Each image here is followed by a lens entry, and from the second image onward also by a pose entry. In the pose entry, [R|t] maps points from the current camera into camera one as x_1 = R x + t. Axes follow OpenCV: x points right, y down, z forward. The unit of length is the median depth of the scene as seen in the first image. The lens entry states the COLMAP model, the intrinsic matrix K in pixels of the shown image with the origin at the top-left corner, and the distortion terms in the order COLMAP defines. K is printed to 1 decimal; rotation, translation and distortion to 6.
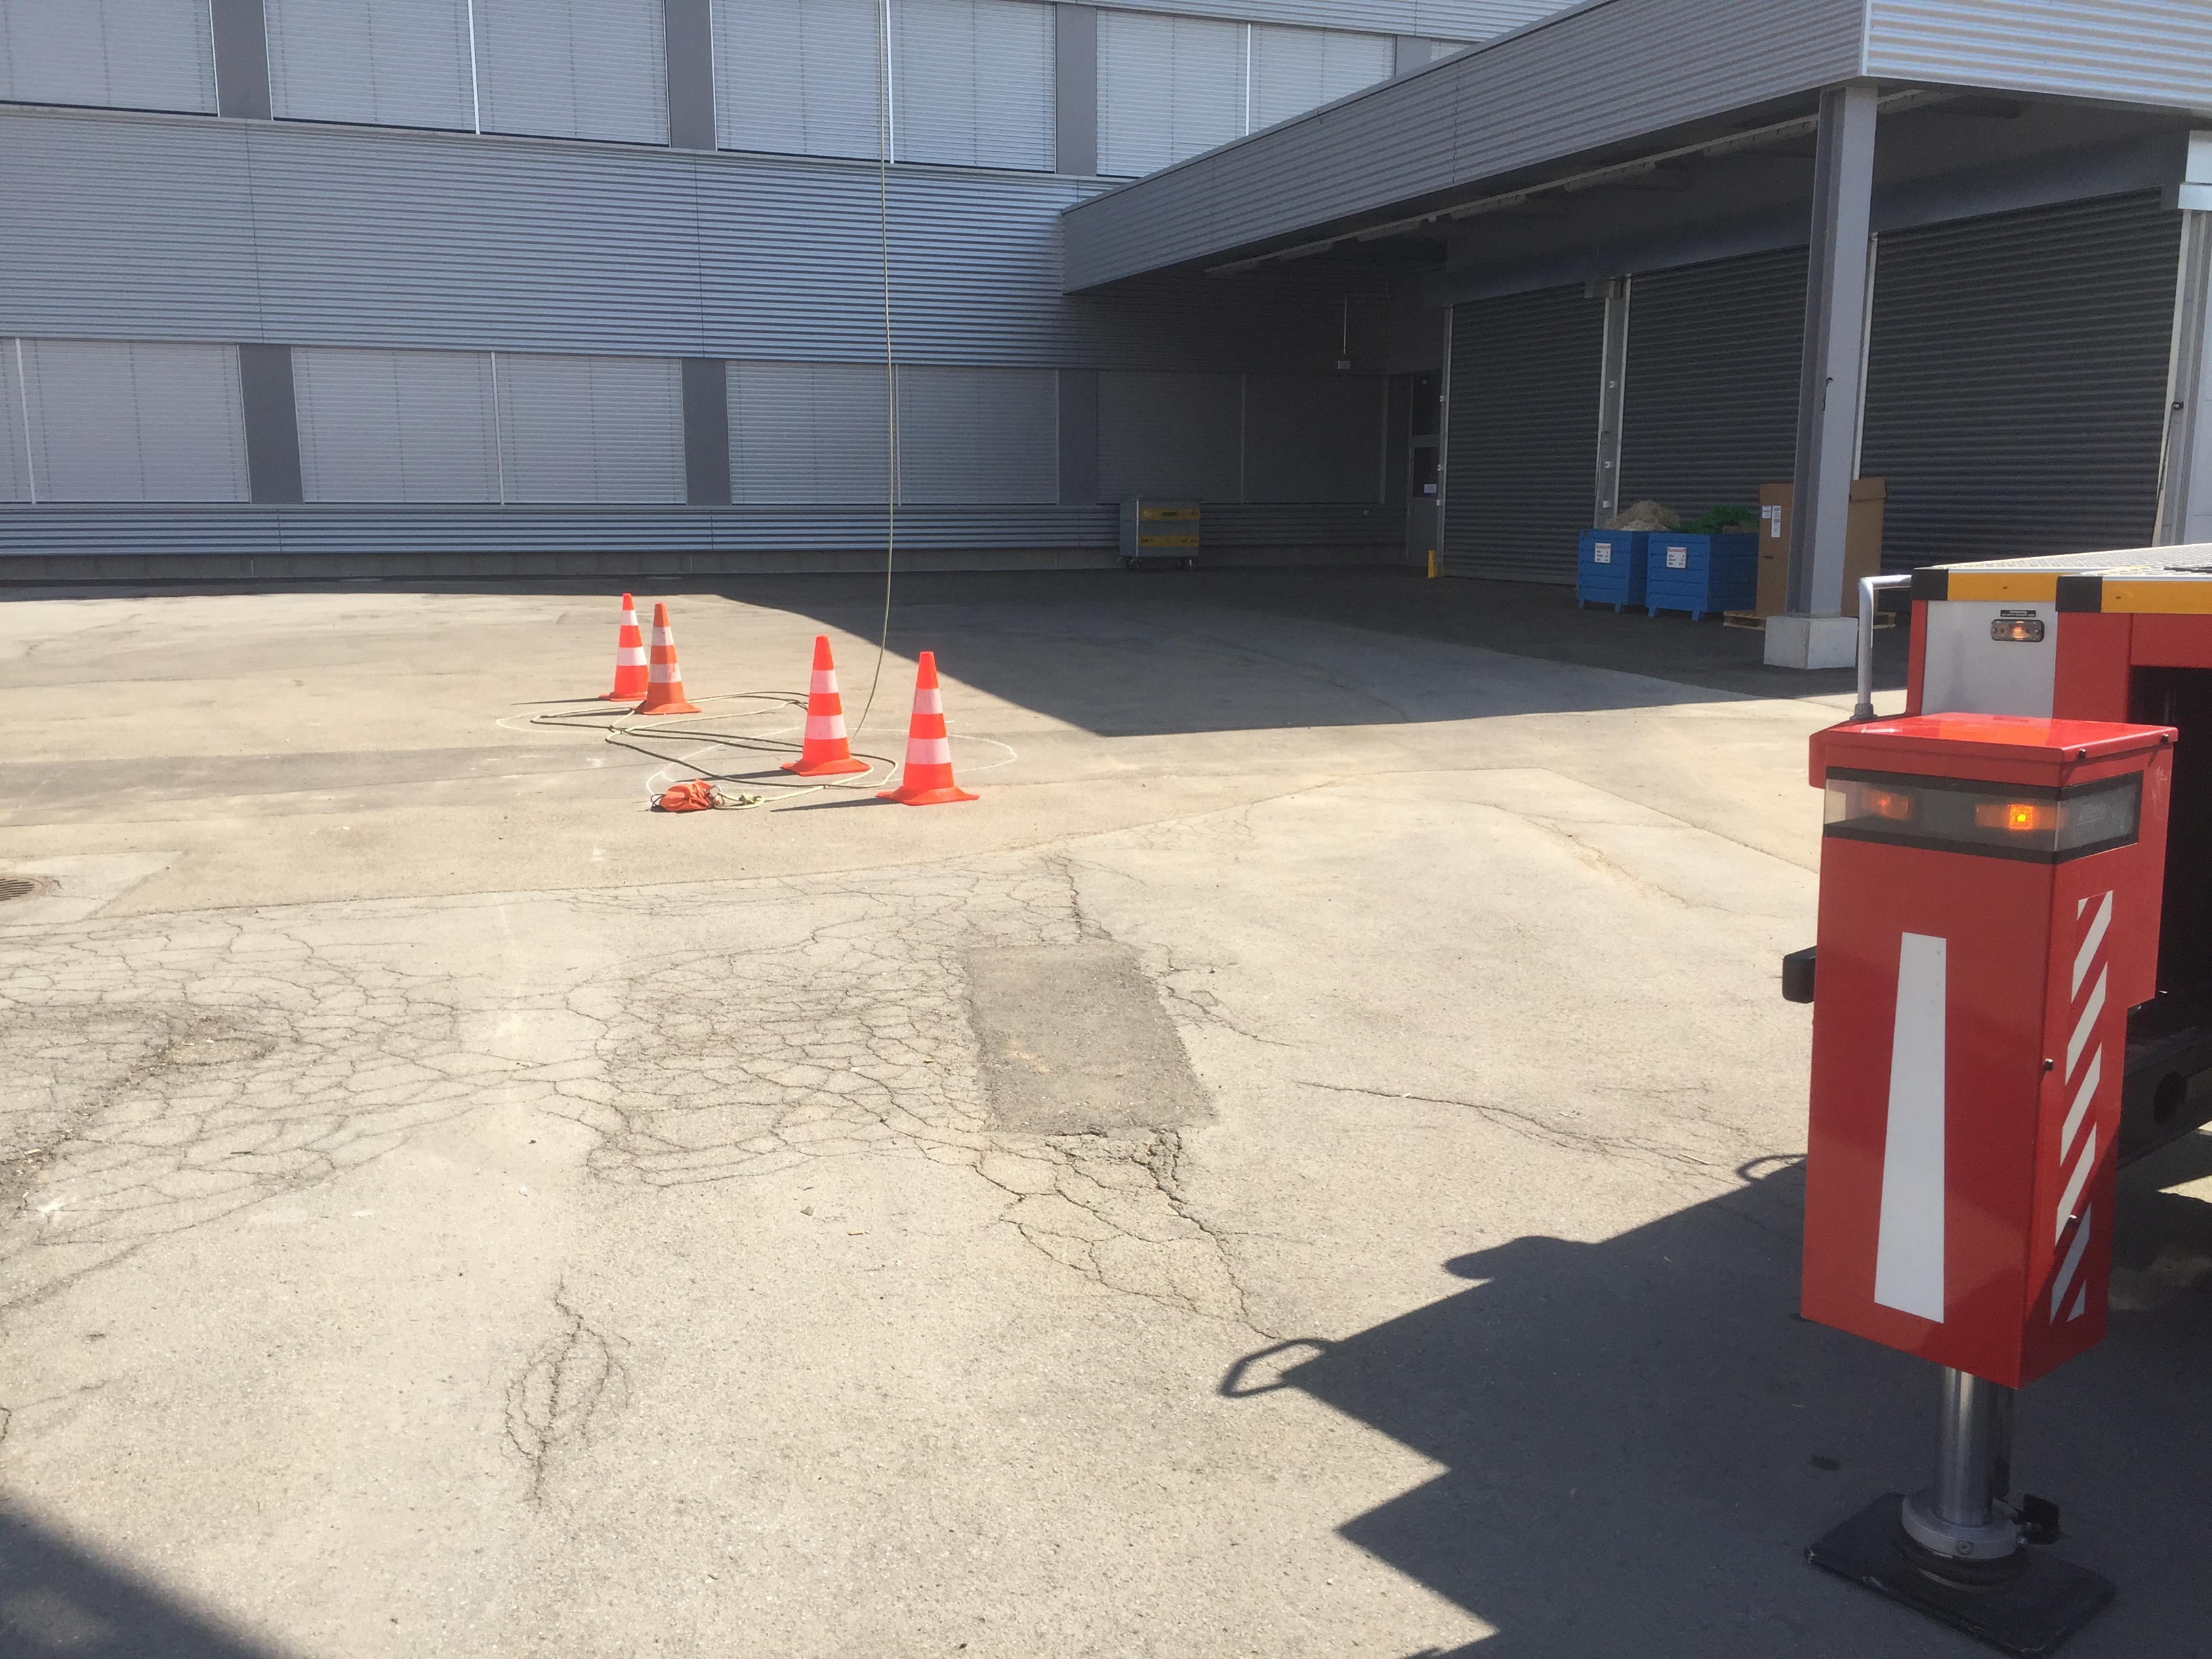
lens RADIAL K [[1841.5, 0, 1106.0], [0, 1841.5, 829.5], [0, 0, 1]] dist [0.059263, -0.078545]
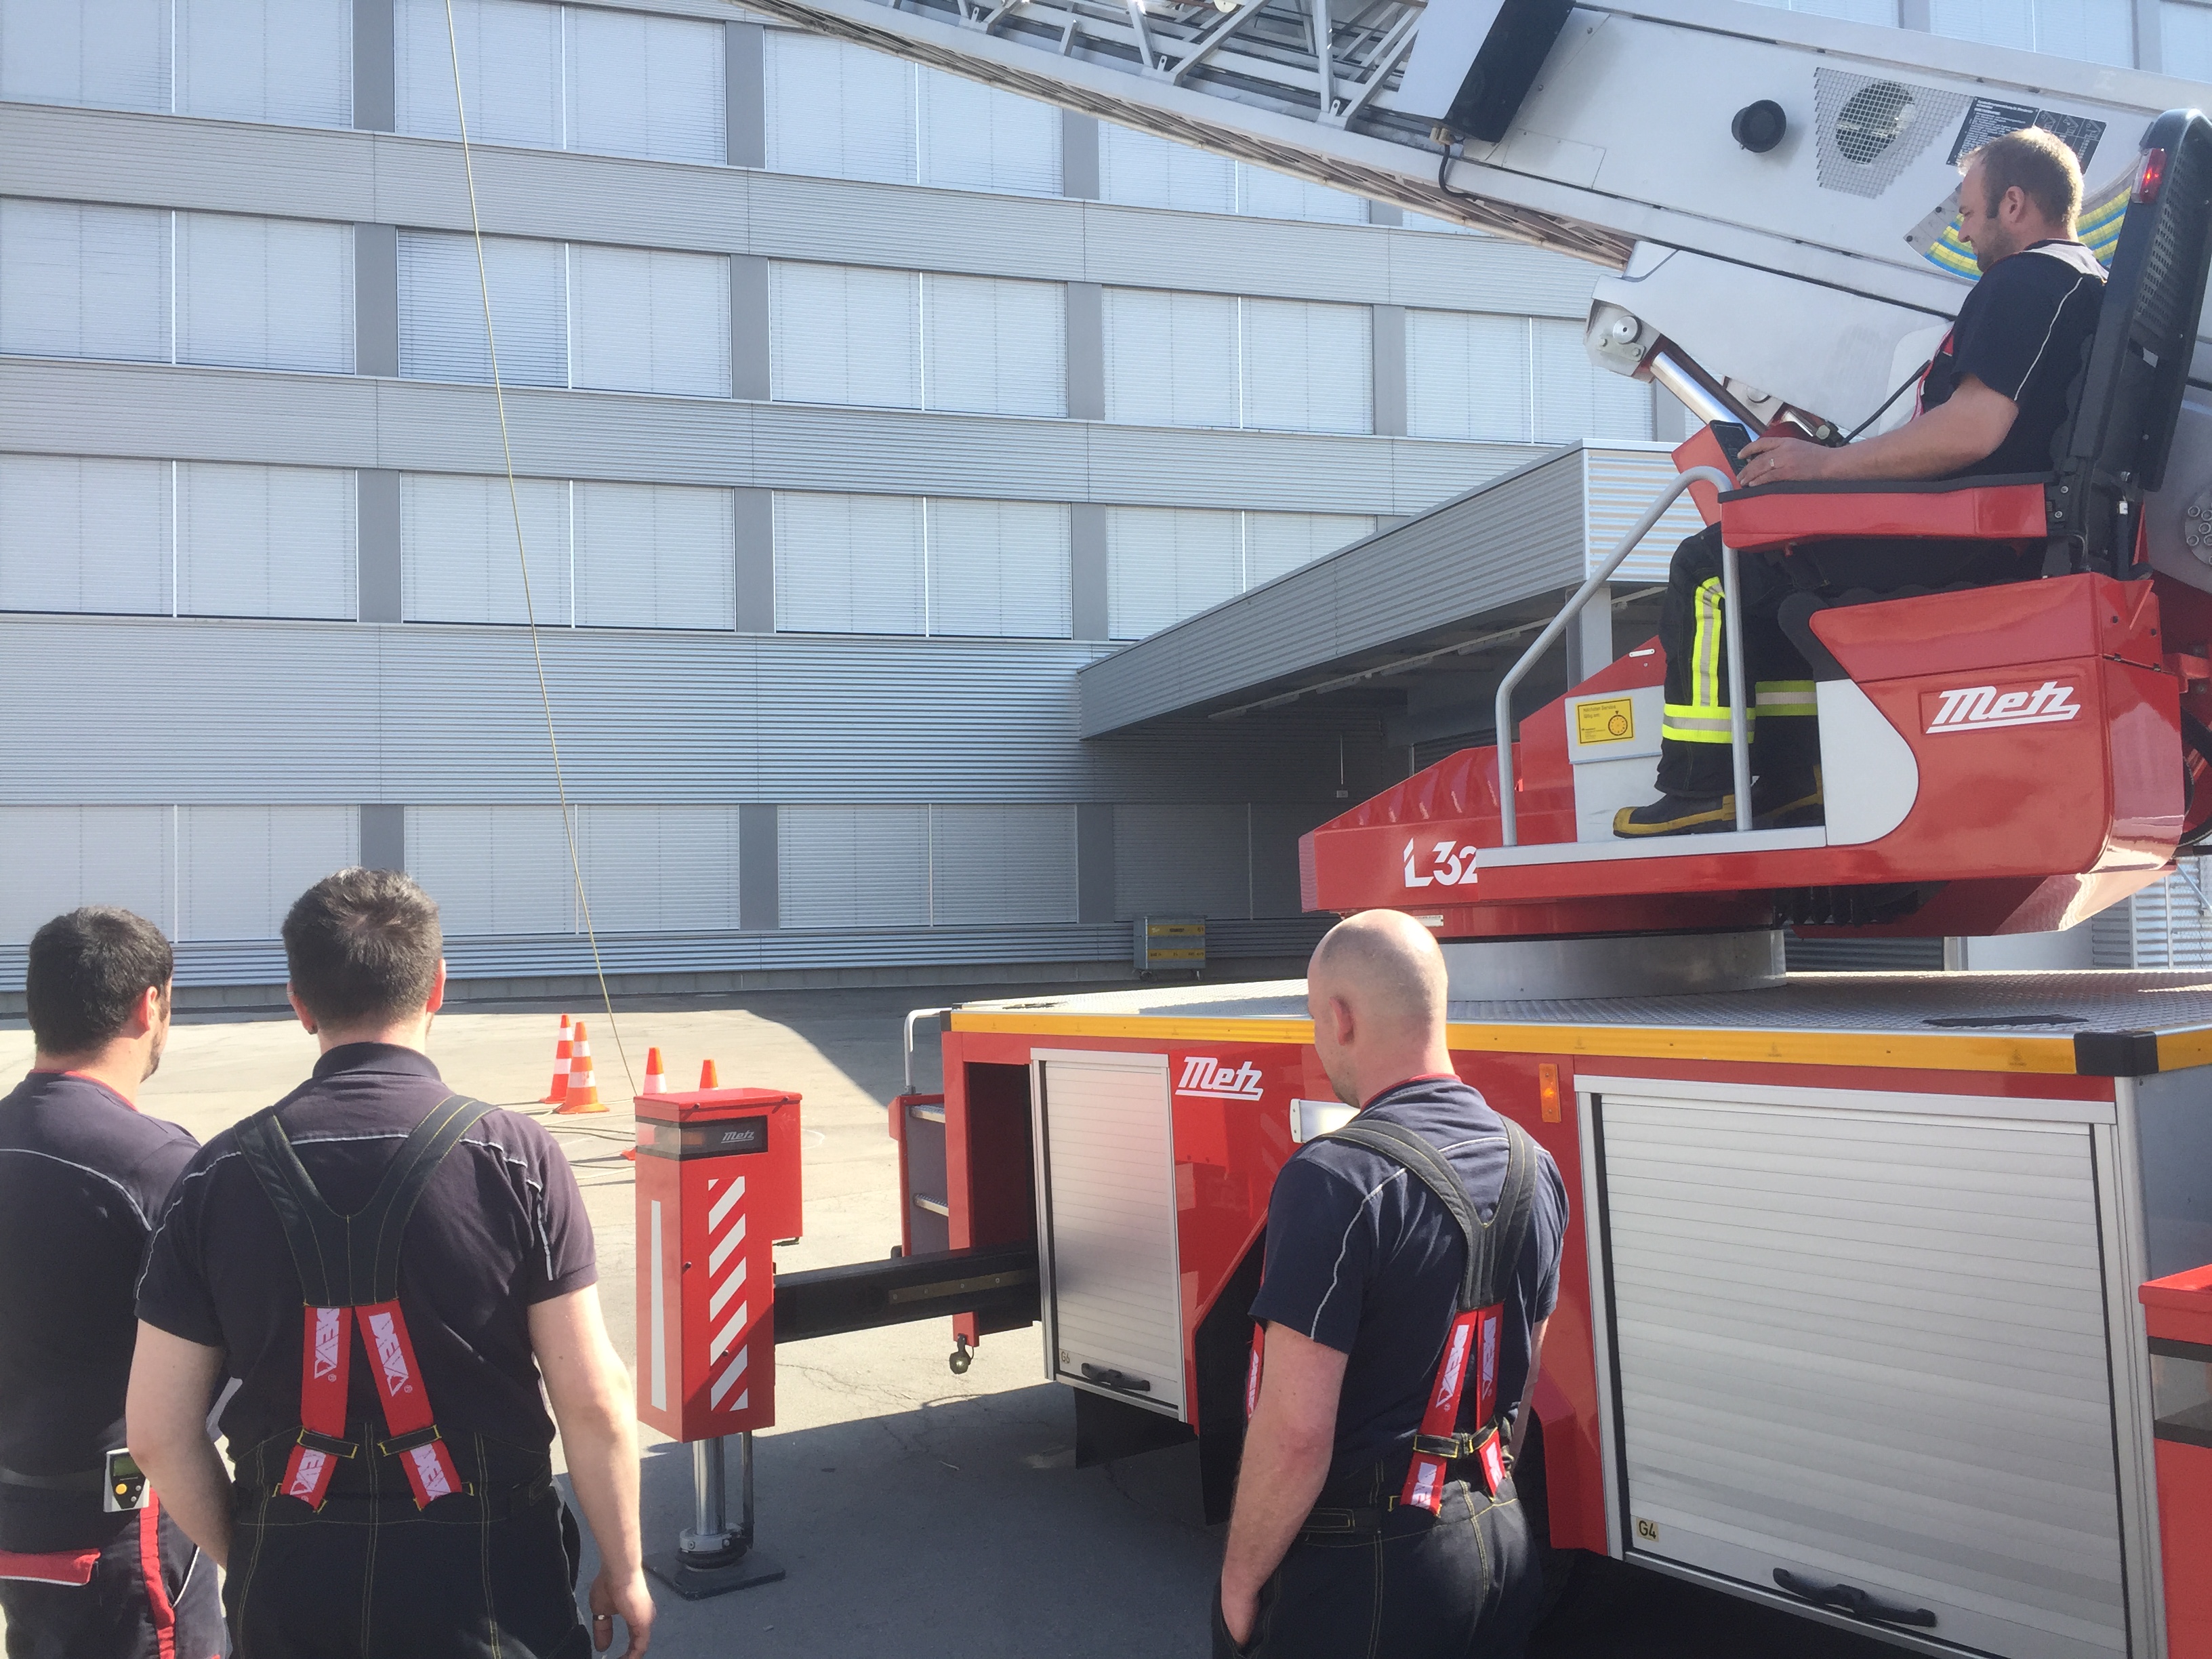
lens RADIAL K [[1841.5, 0, 1106.0], [0, 1841.5, 829.5], [0, 0, 1]] dist [0.059263, -0.078545]
pose [[0.995821, -0.019766, -0.089164, 0.098956], [-0.000081, 0.976107, -0.217289, 0.008902], [0.091328, 0.216388, 0.972026, -0.085839]]
